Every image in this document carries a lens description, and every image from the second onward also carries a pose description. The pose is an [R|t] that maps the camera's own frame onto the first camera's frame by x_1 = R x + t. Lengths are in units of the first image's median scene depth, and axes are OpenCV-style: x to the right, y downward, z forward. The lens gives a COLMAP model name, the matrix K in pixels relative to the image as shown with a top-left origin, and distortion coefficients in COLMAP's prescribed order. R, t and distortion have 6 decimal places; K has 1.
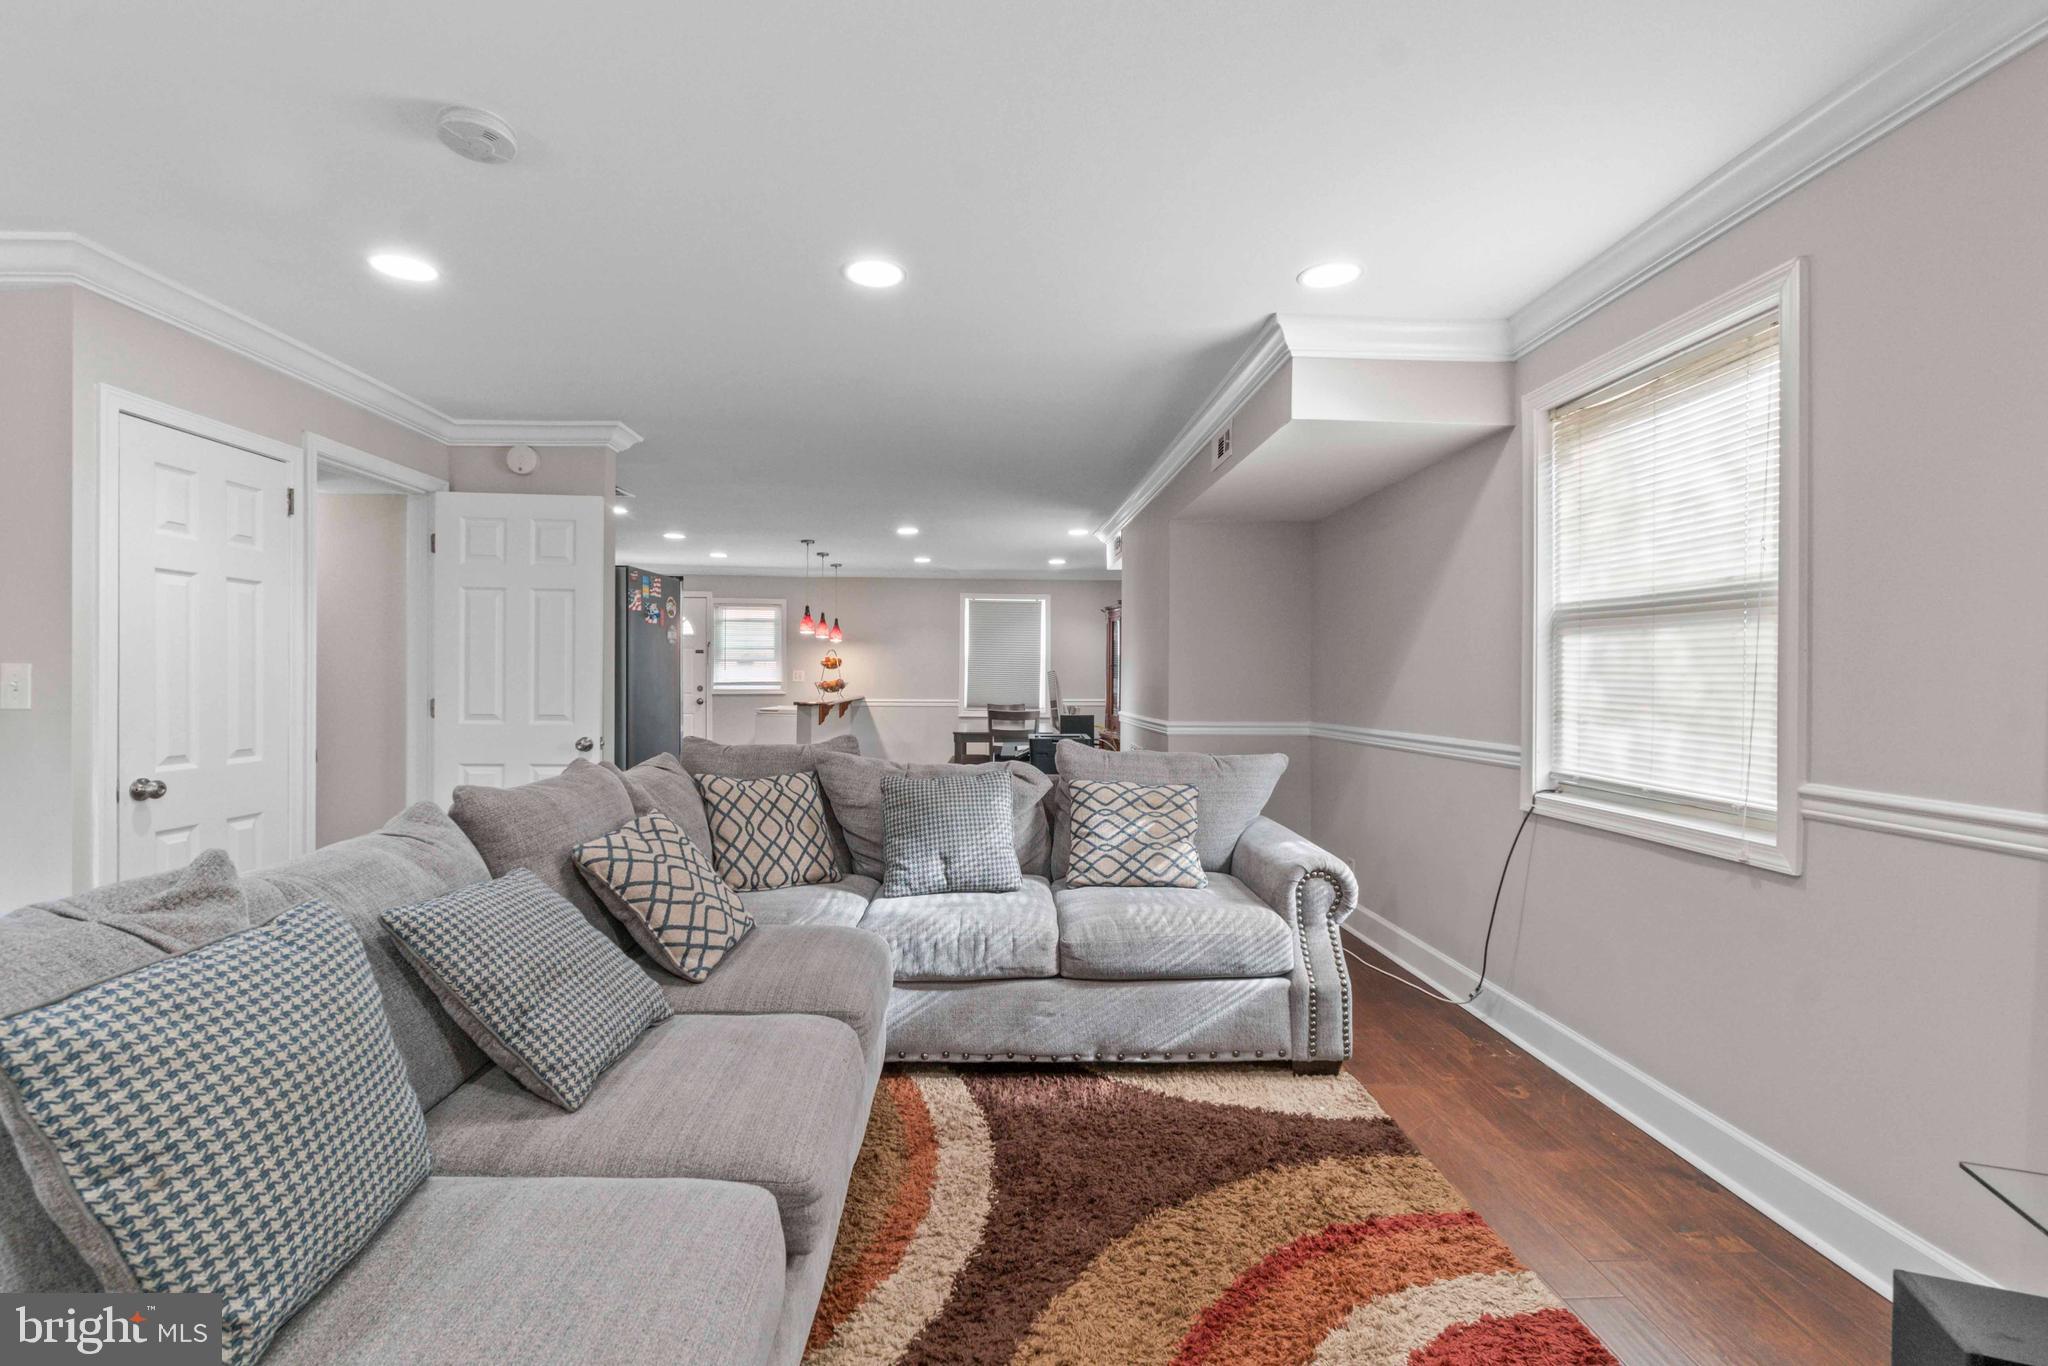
lens RADIAL K [[892.9, 0, 1015.5], [0, 892.9, 682.0], [0, 0, 1]] dist [-0.004535, 0.000830]
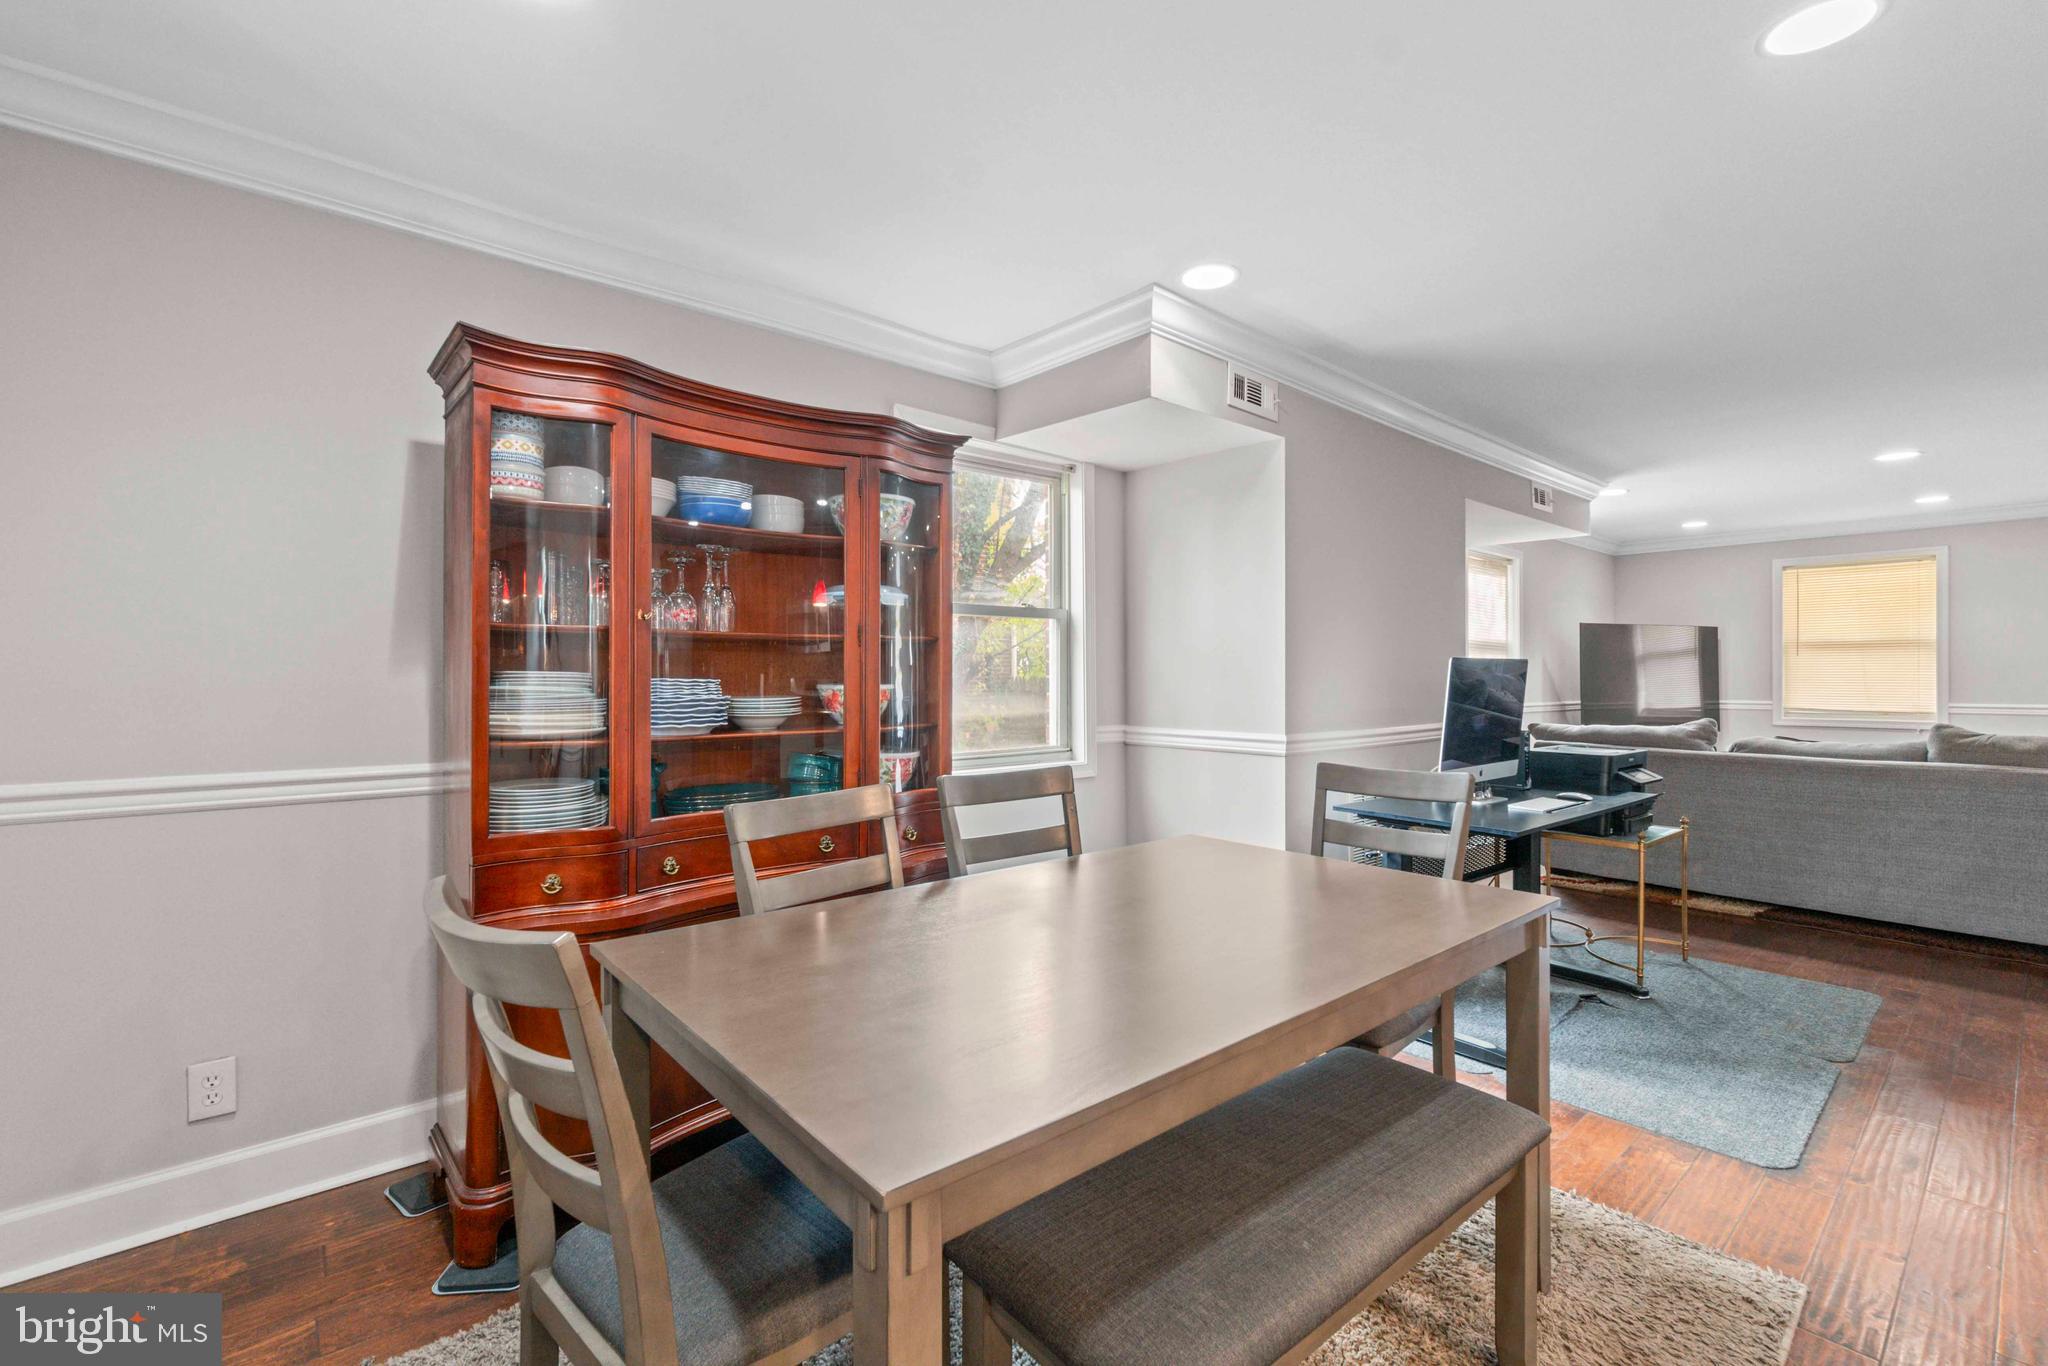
lens RADIAL K [[892.9, 0, 1021.1], [0, 892.9, 676.1], [0, 0, 1]] dist [-0.004535, 0.000830]
pose [[-0.622143, -0.000954, 0.782903, -0.409478], [0.003311, 0.999987, 0.003850, -0.009525], [-0.782897, 0.004988, -0.622132, 3.081884]]
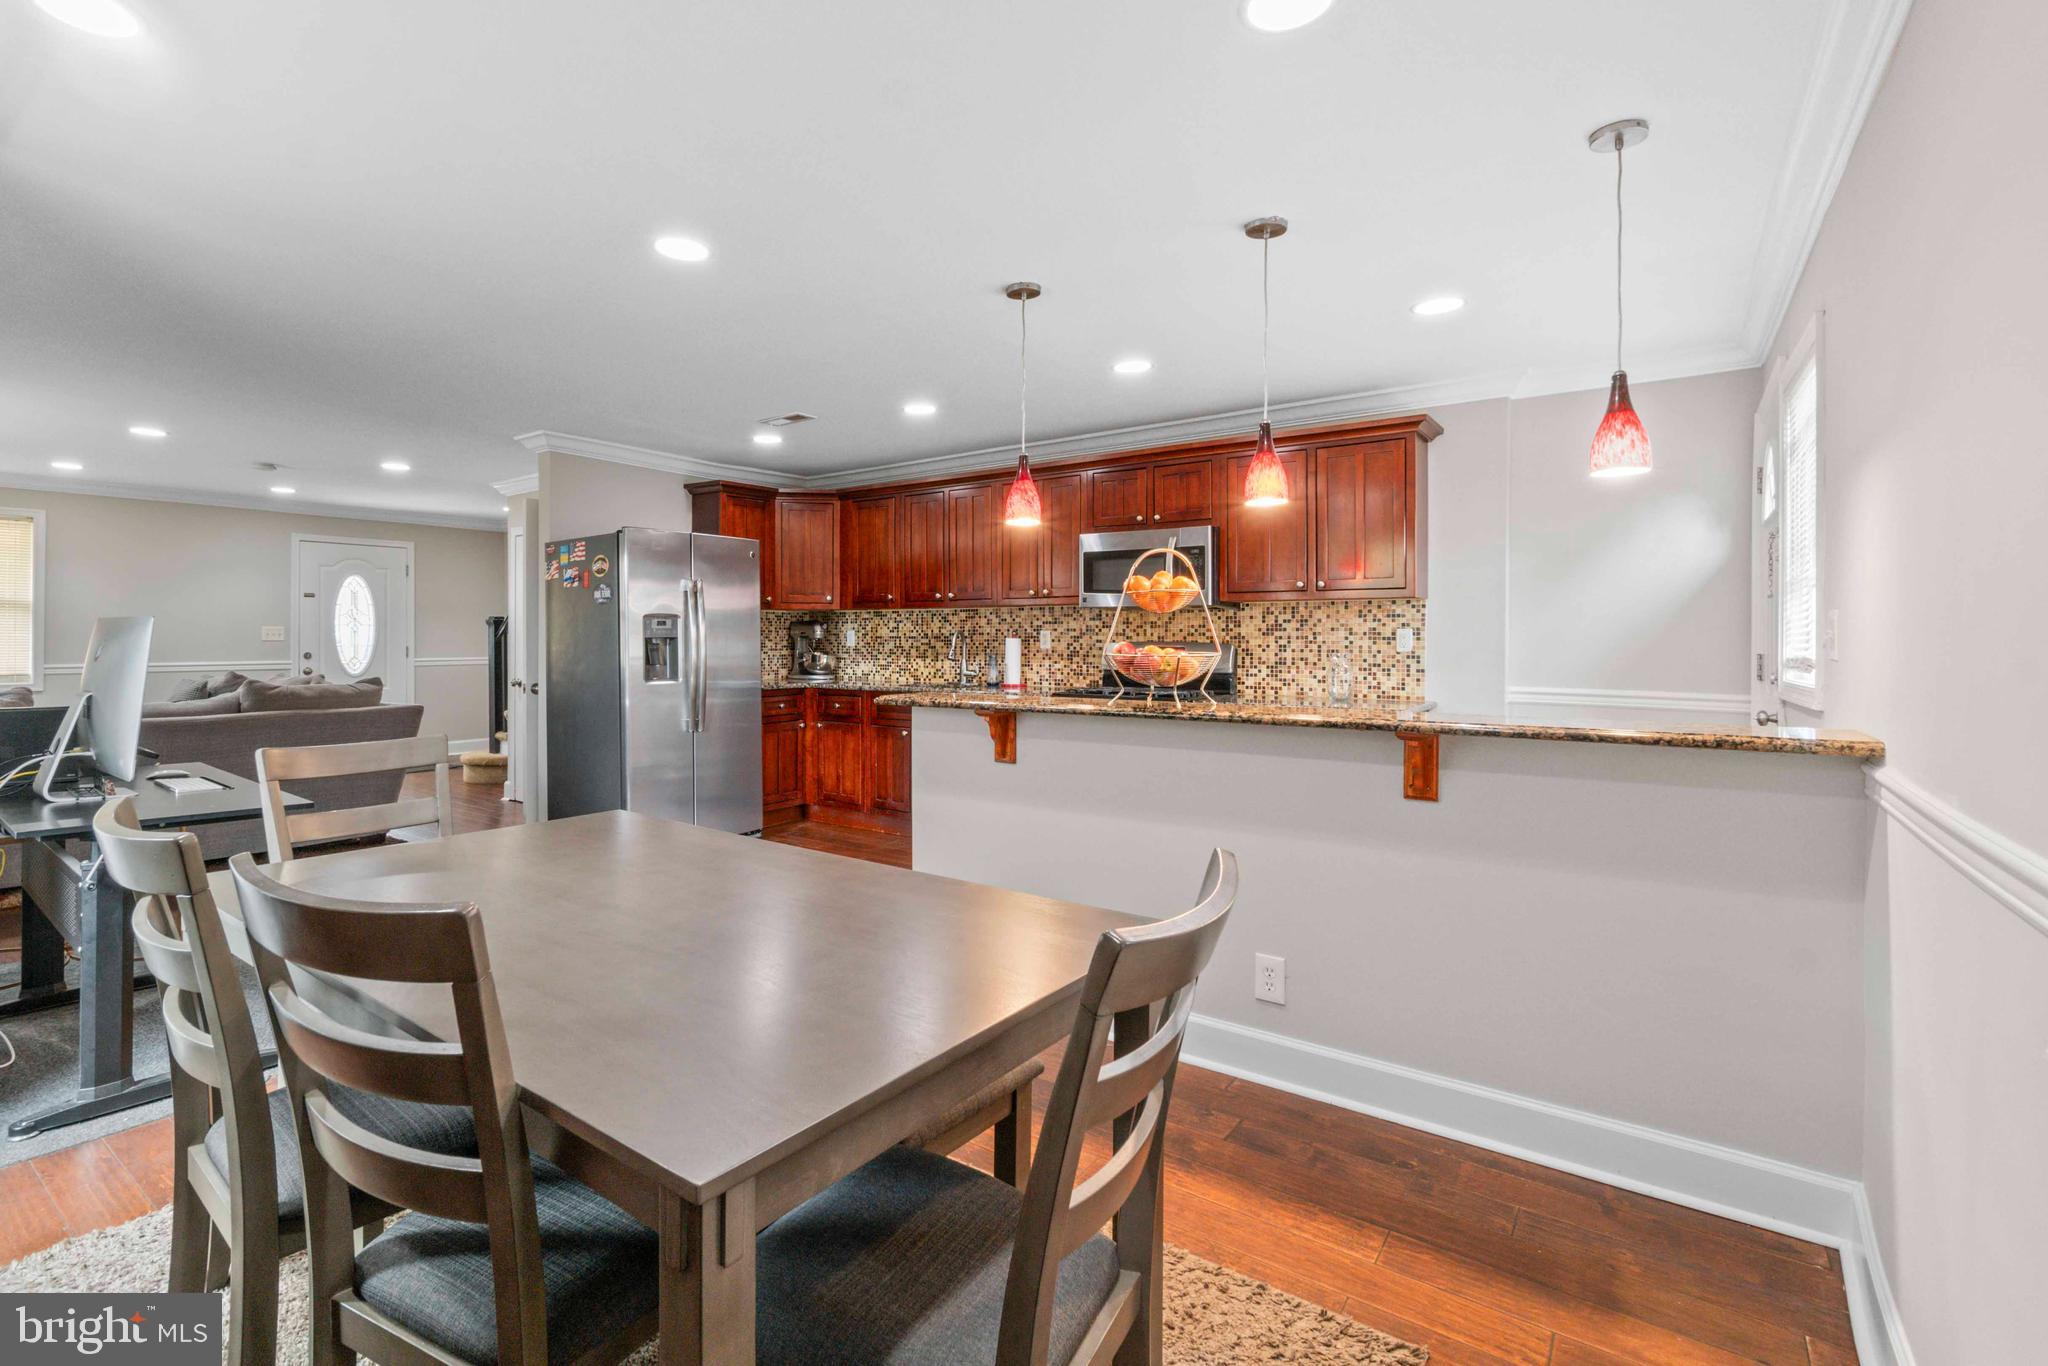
lens RADIAL K [[955.5, 0, 938.4], [0, 955.5, 639.7], [0, 0, 1]] dist [-0.007311, 0.000365]
pose [[-0.643695, -0.006215, -0.765257, 0.274608], [-0.009447, 0.999955, -0.000175, -0.009644], [0.765224, 0.007117, -0.643725, 3.184176]]
